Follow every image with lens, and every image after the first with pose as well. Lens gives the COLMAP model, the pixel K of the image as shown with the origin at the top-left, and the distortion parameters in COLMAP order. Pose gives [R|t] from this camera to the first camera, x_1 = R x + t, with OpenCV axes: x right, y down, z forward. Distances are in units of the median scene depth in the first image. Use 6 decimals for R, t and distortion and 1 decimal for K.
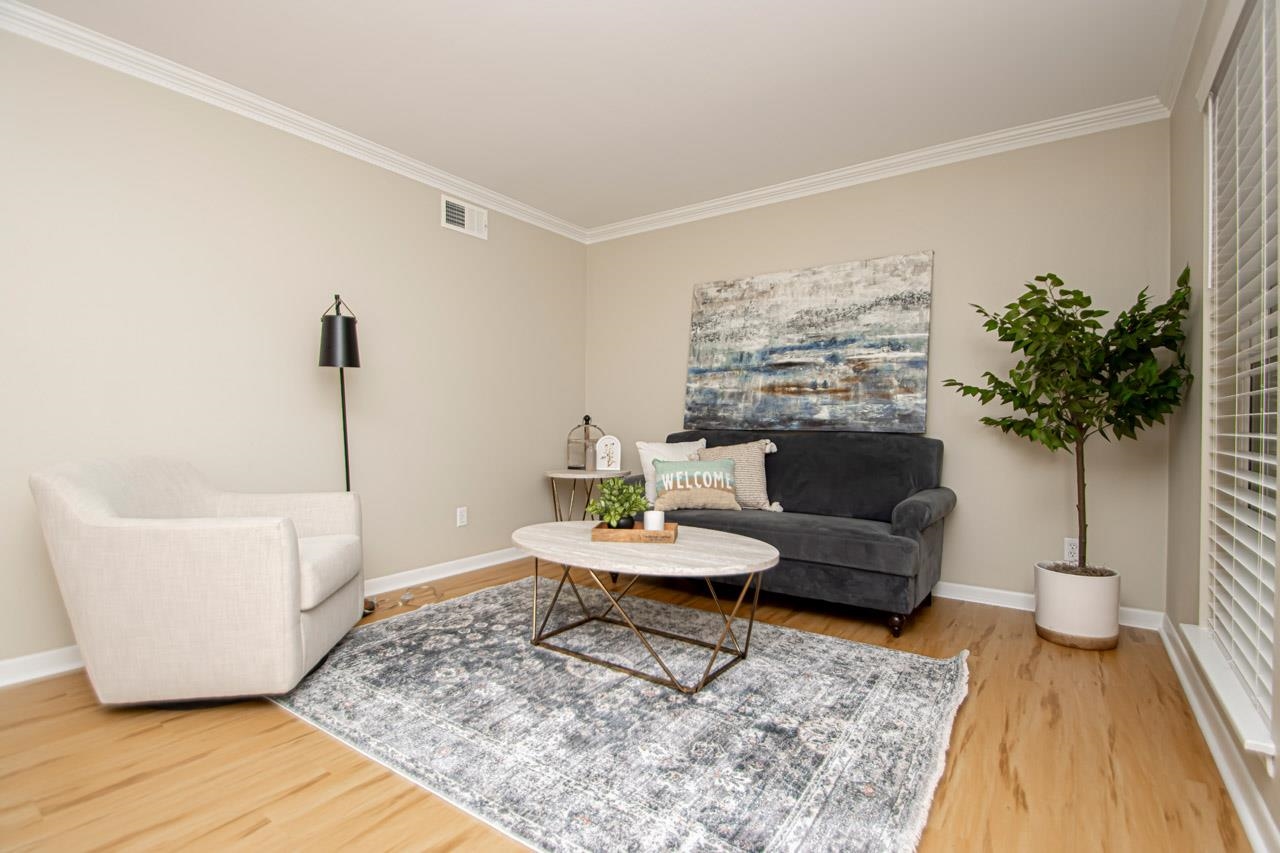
lens RADIAL K [[598.6, 0, 655.8], [0, 598.6, 424.7], [0, 0, 1]] dist [0.021192, -0.018437]
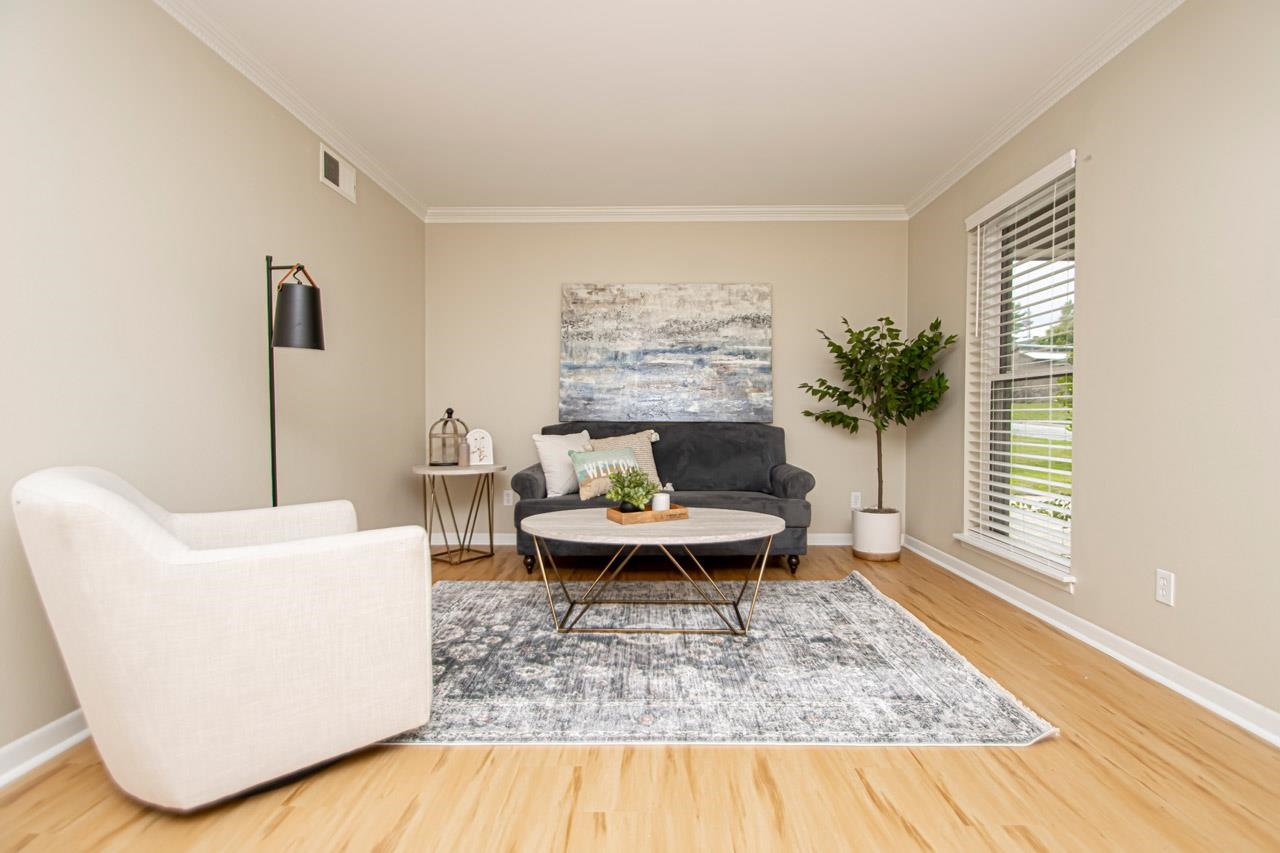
lens RADIAL K [[598.6, 0, 655.8], [0, 598.6, 424.7], [0, 0, 1]] dist [0.021192, -0.018437]
pose [[0.826564, -0.013325, 0.562685, -0.493498], [0.005960, 0.999871, 0.014923, -0.002569], [-0.562811, -0.008981, 0.826537, 0.050929]]
